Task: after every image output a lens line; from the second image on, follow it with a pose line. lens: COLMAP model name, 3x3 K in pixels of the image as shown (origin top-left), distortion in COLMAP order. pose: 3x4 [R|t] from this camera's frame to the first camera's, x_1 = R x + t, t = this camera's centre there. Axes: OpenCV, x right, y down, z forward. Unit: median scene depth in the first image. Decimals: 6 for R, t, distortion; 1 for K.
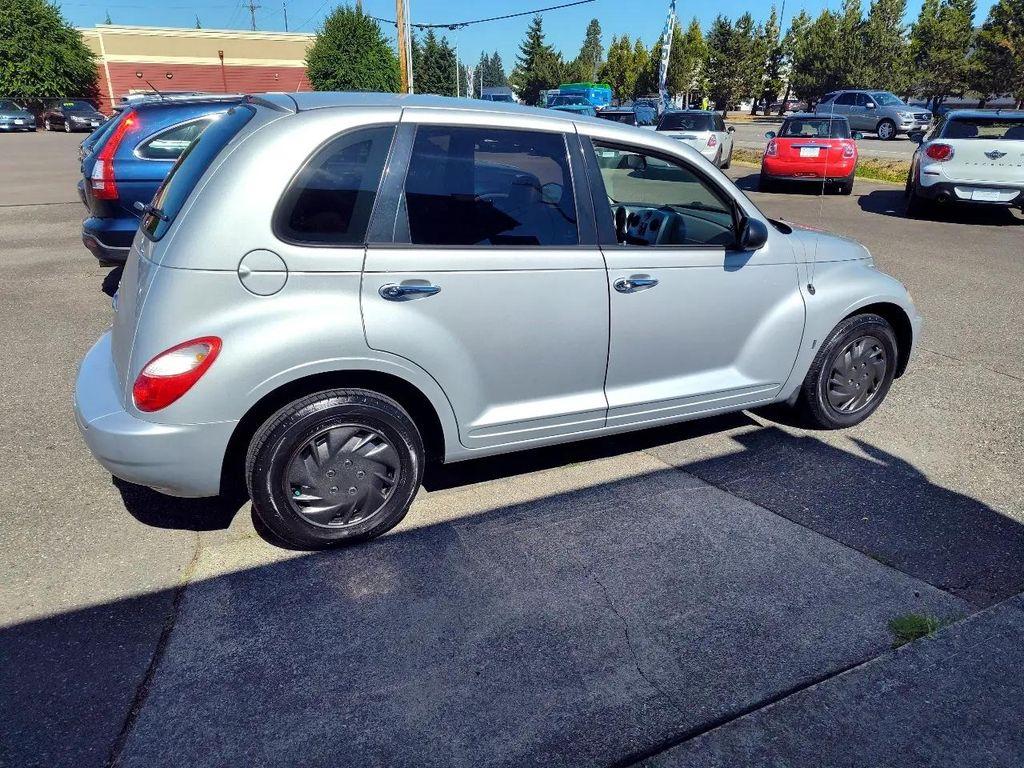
lens RADIAL K [[700.9, 0, 517.7], [0, 700.9, 388.2], [0, 0, 1]] dist [0.023565, -0.019780]
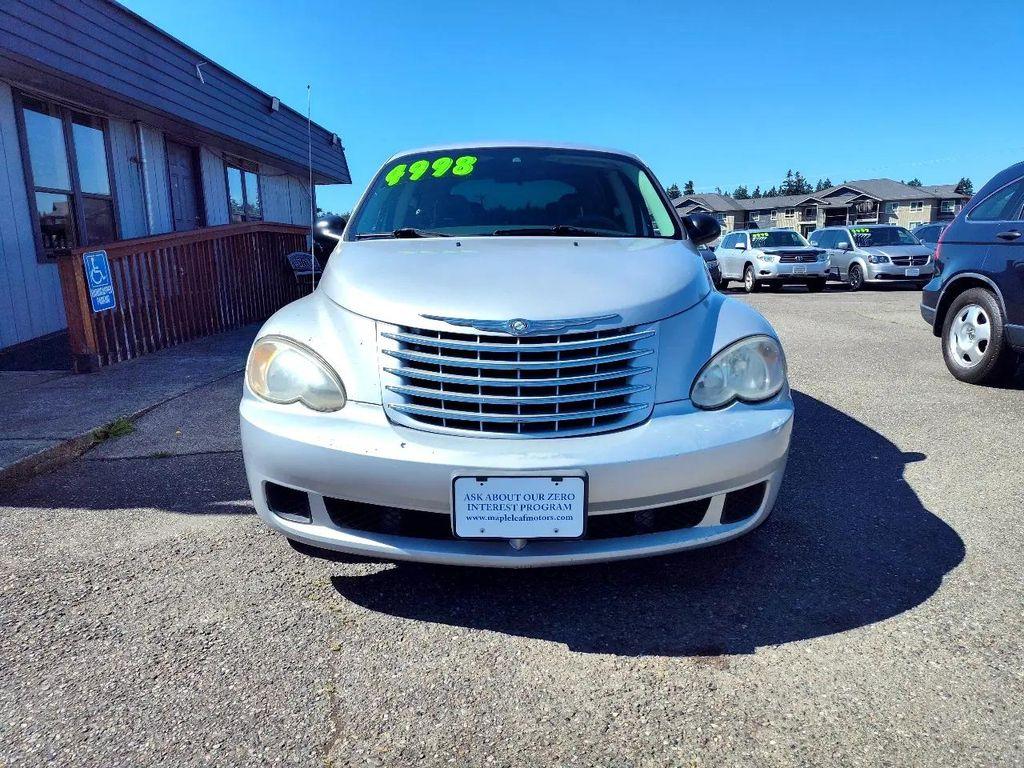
lens RADIAL K [[700.9, 0, 504.5], [0, 700.9, 386.1], [0, 0, 1]] dist [0.023565, -0.019780]
pose [[-0.437130, 0.167380, -0.883686, 1.004202], [-0.325221, 0.886630, 0.328813, -0.374015], [0.838540, 0.431127, -0.333137, 1.403214]]
